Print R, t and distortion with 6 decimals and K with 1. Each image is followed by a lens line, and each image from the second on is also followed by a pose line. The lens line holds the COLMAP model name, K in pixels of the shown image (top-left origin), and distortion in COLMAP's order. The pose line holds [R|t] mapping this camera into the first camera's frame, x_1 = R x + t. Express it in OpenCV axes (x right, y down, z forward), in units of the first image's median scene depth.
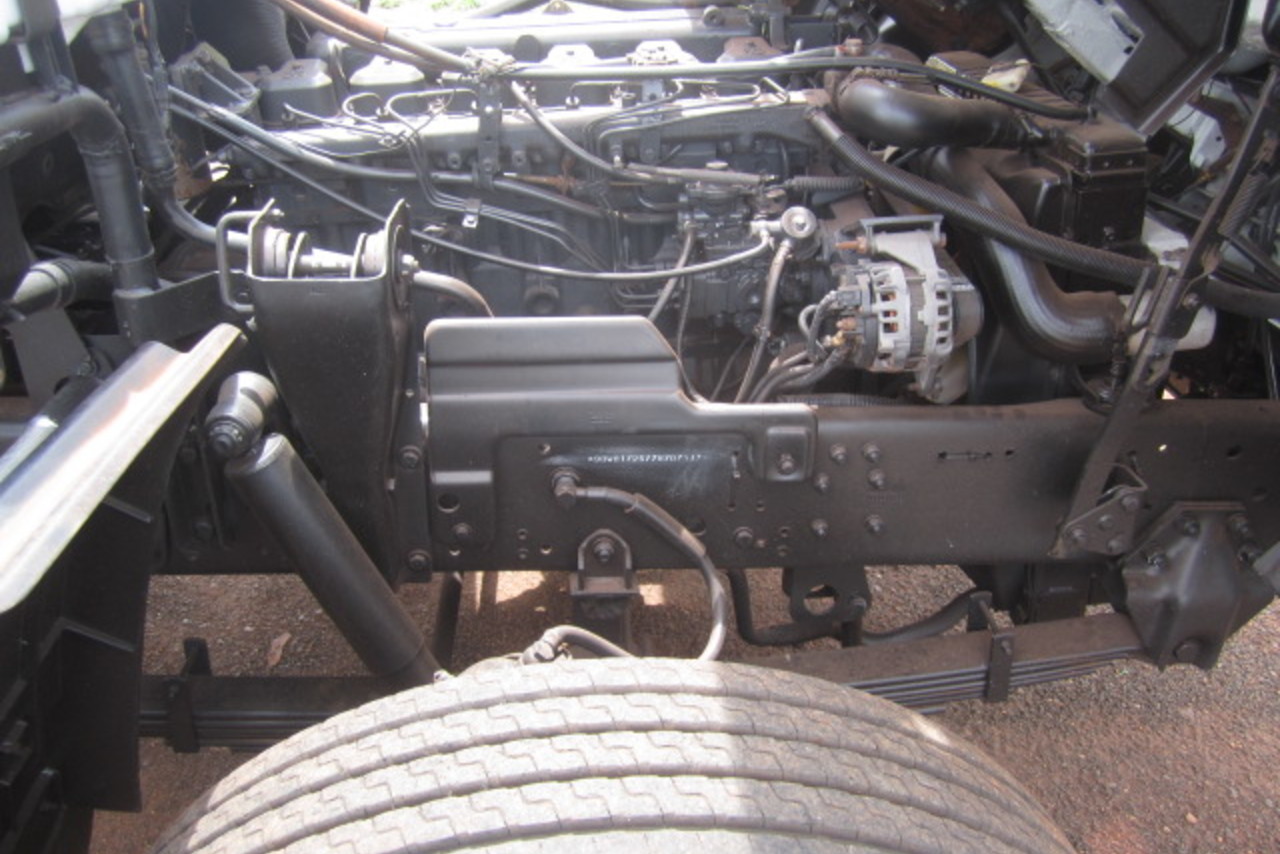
lens RADIAL K [[1054.7, 0, 638.5], [0, 1054.7, 430.8], [0, 0, 1]] dist [-0.062138, 0.023905]
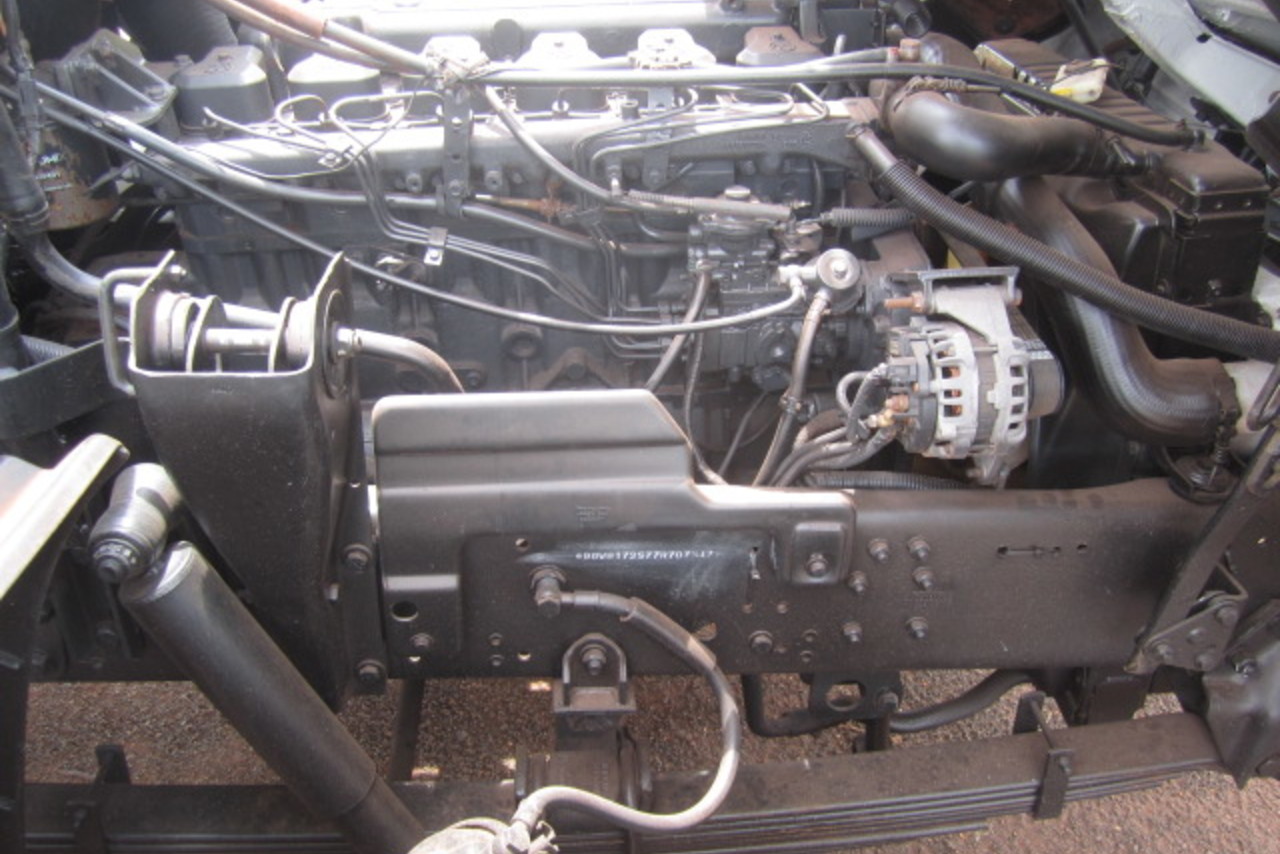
lens RADIAL K [[1054.7, 0, 638.7], [0, 1054.7, 431.1], [0, 0, 1]] dist [-0.062138, 0.023905]
pose [[0.999844, 0.011215, 0.013636, -0.011008], [-0.011879, 0.998697, 0.049625, -0.110149], [-0.013061, -0.049779, 0.998675, 0.182791]]
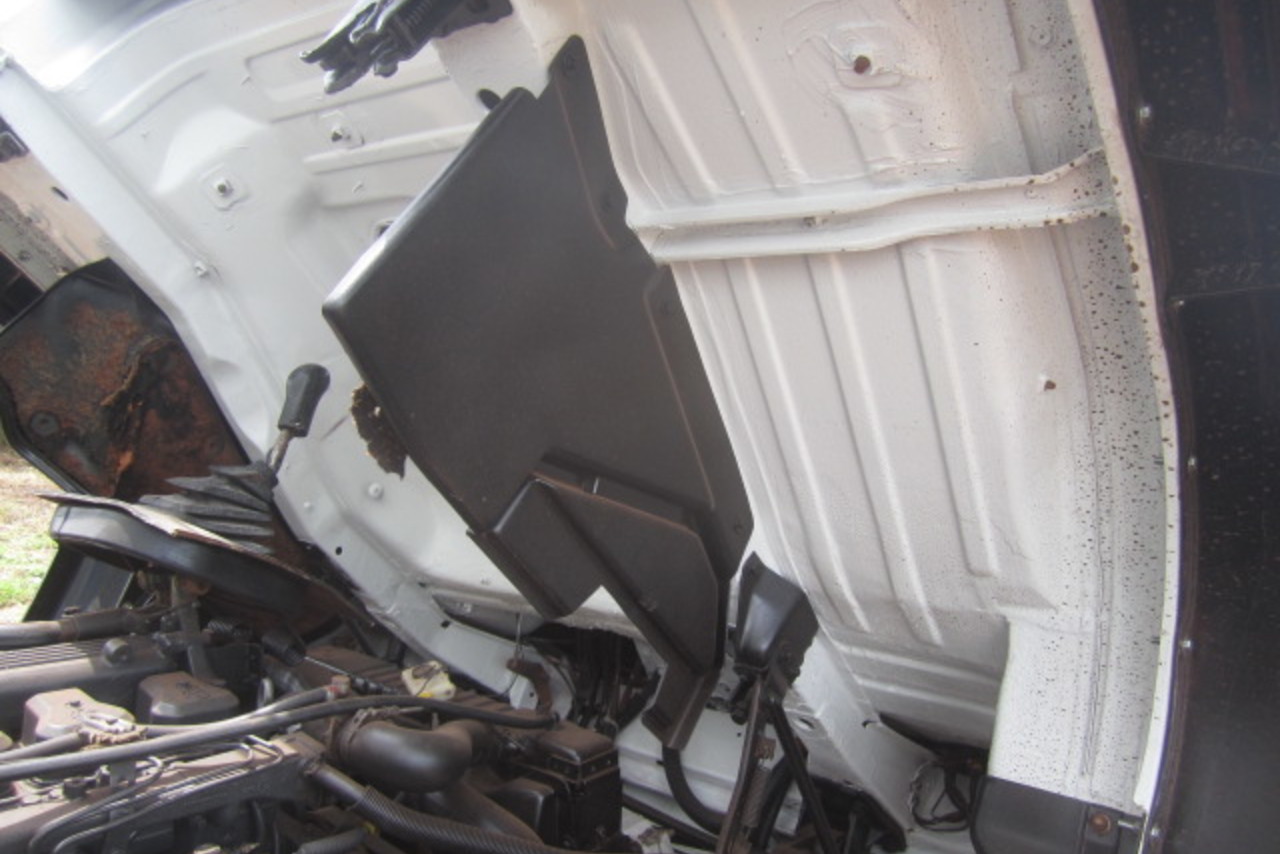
lens RADIAL K [[1054.7, 0, 639.7], [0, 1054.7, 433.9], [0, 0, 1]] dist [-0.062138, 0.023905]
pose [[0.673108, 0.054015, 0.737569, -0.303633], [0.283927, 0.902025, -0.325171, -0.194638], [-0.682870, 0.428291, 0.591824, 0.186912]]
